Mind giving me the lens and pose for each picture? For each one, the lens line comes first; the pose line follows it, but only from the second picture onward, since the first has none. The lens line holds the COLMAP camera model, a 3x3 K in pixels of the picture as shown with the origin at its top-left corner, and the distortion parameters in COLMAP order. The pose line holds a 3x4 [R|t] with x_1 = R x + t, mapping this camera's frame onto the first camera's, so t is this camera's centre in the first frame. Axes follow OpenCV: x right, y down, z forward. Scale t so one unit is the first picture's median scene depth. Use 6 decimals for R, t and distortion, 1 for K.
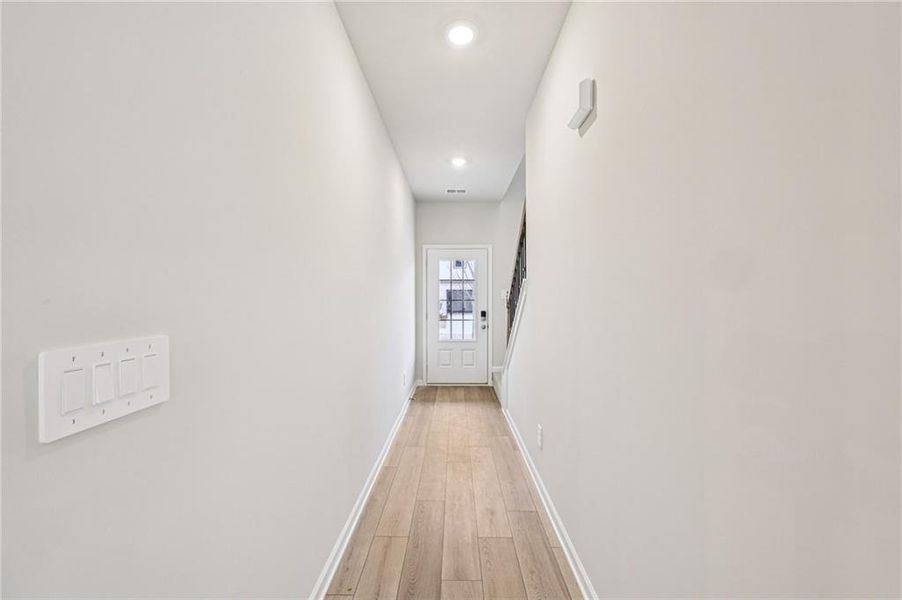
lens RADIAL K [[345.1, 0, 452.2], [0, 345.1, 300.0], [0, 0, 1]] dist [-0.000173, -0.000001]
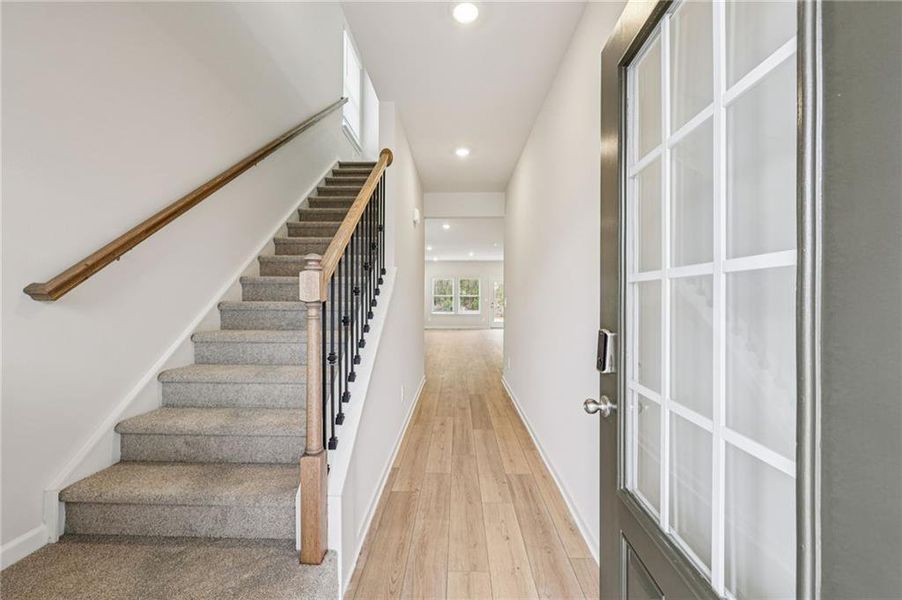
lens RADIAL K [[387.0, 0, 449.7], [0, 387.0, 299.3], [0, 0, 1]] dist [0.007179, 0.000300]
pose [[-0.999949, 0.002705, 0.009731, 0.042092], [0.002736, 0.999991, 0.003205, 0.021636], [-0.009722, 0.003231, -0.999948, 1.841610]]
